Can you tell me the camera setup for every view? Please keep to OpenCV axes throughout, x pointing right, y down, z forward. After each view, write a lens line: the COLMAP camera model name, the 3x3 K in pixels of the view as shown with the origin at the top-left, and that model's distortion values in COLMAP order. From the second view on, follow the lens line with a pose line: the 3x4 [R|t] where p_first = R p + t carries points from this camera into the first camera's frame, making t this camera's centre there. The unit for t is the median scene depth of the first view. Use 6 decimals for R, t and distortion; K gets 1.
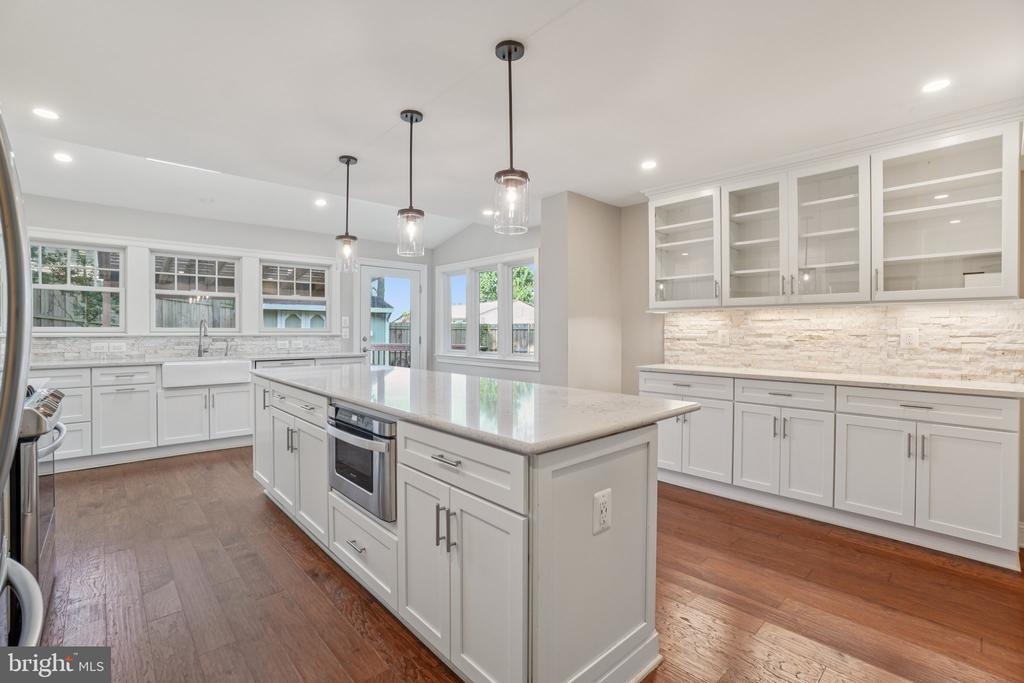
lens RADIAL K [[460.8, 0, 520.0], [0, 460.8, 326.1], [0, 0, 1]] dist [-0.016978, -0.000076]
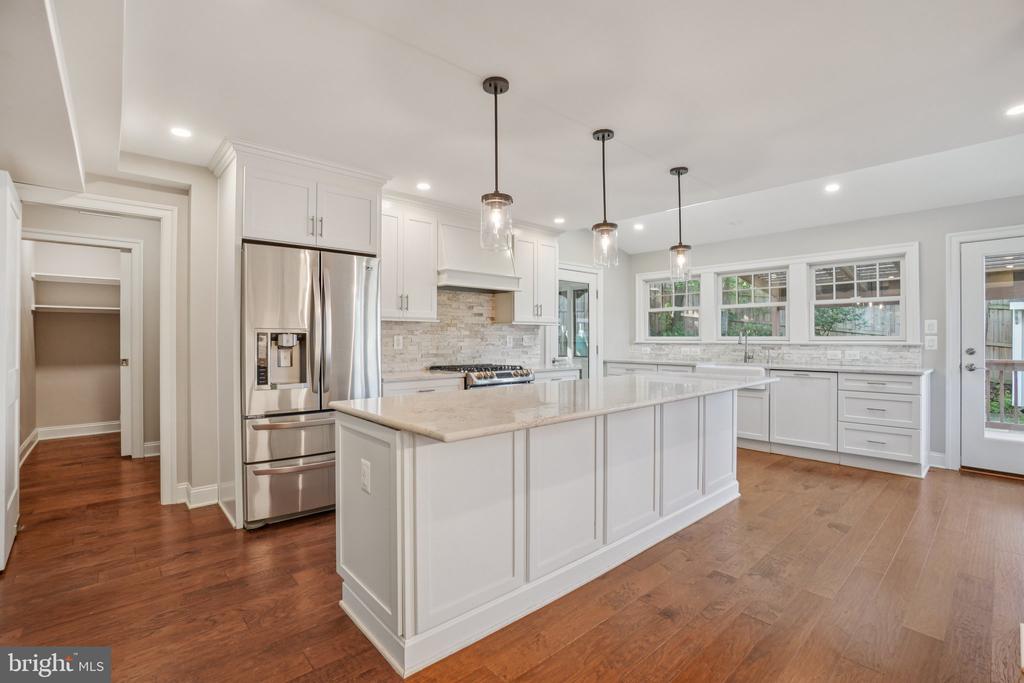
lens RADIAL K [[468.1, 0, 503.9], [0, 468.1, 336.5], [0, 0, 1]] dist [-0.001459, -0.000208]
pose [[-0.006121, -0.005265, -0.999967, 0.462703], [0.009254, 0.999943, -0.005322, 0.004502], [0.999938, -0.009286, -0.006072, 0.429788]]
